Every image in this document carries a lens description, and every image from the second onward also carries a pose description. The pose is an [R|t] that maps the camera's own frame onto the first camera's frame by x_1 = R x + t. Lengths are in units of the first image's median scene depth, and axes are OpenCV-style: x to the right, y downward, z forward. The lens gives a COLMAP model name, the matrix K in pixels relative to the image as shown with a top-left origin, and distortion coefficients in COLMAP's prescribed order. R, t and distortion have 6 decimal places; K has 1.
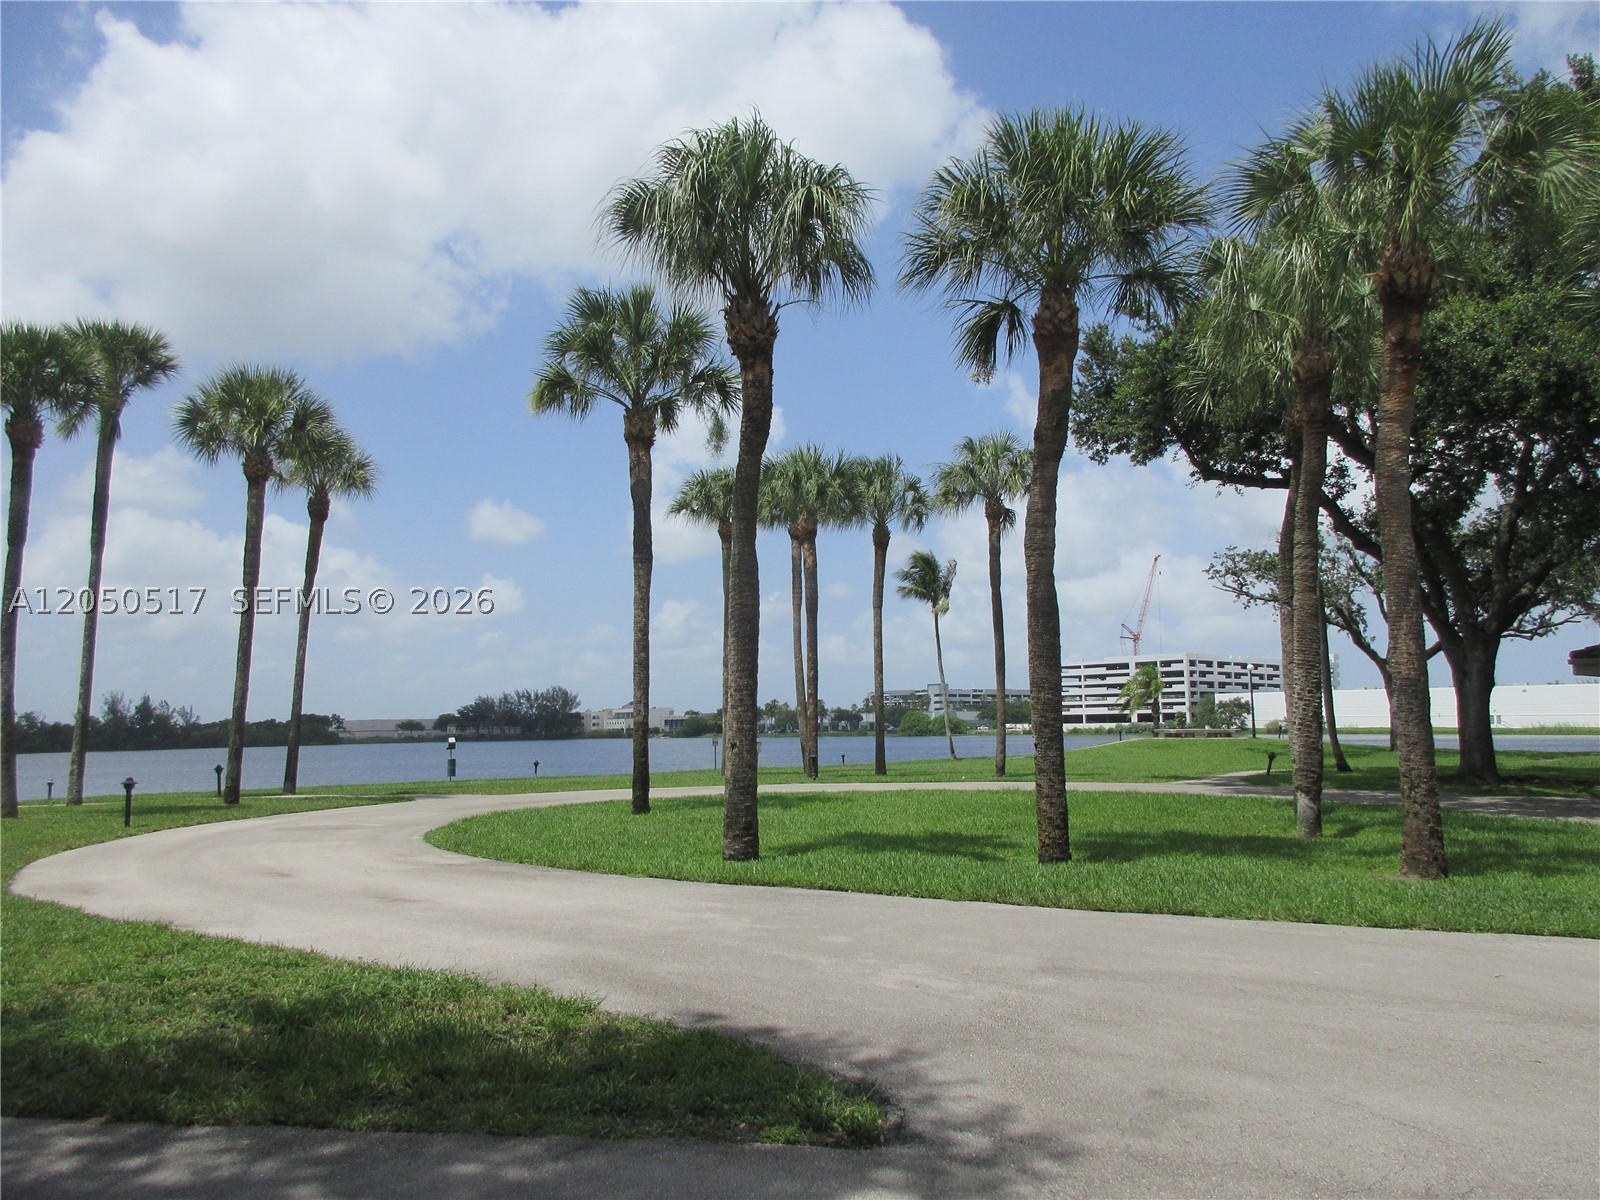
lens RADIAL K [[1204.1, 0, 797.9], [0, 1204.1, 594.8], [0, 0, 1]] dist [0.001453, 0.040487]
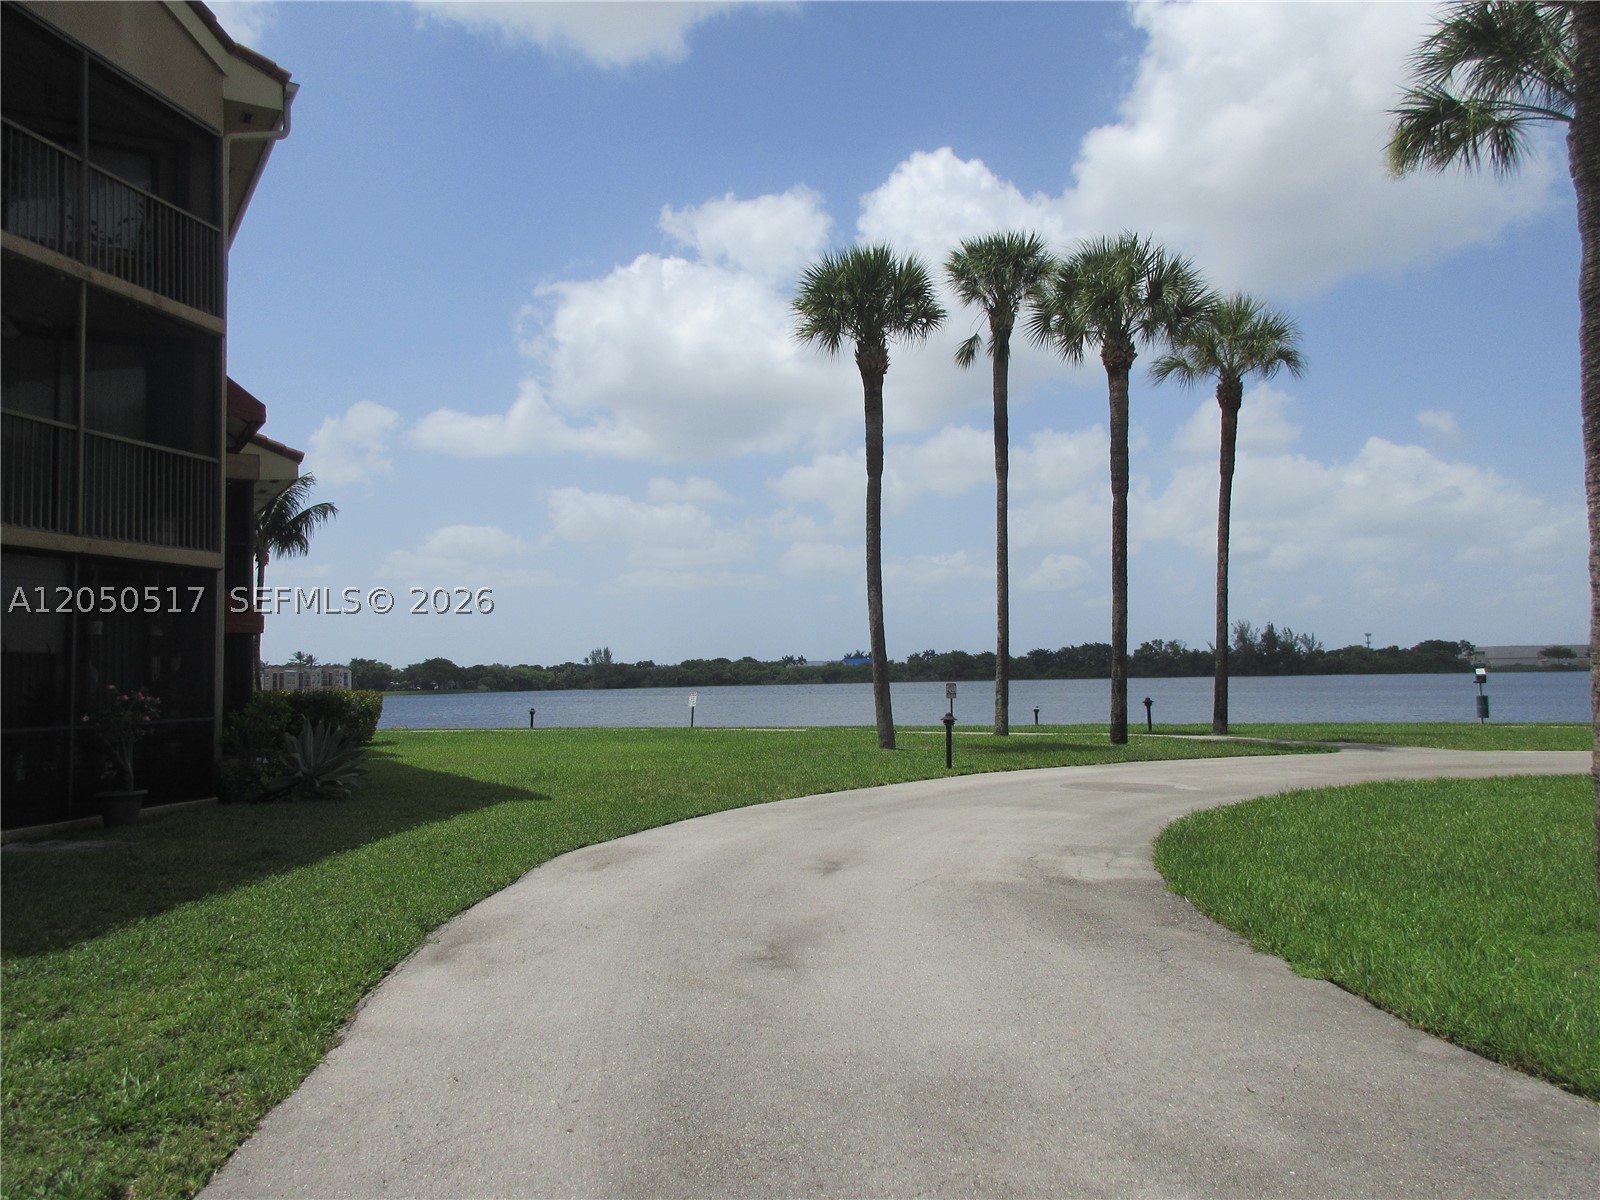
lens RADIAL K [[1199.7, 0, 800.0], [0, 1199.7, 600.0], [0, 0, 1]] dist [0.000626, 0.034656]
pose [[0.644978, -0.035707, -0.763366, 0.046166], [0.084724, 0.996091, 0.024991, 0.024746], [0.759490, -0.080794, 0.645482, 0.240141]]
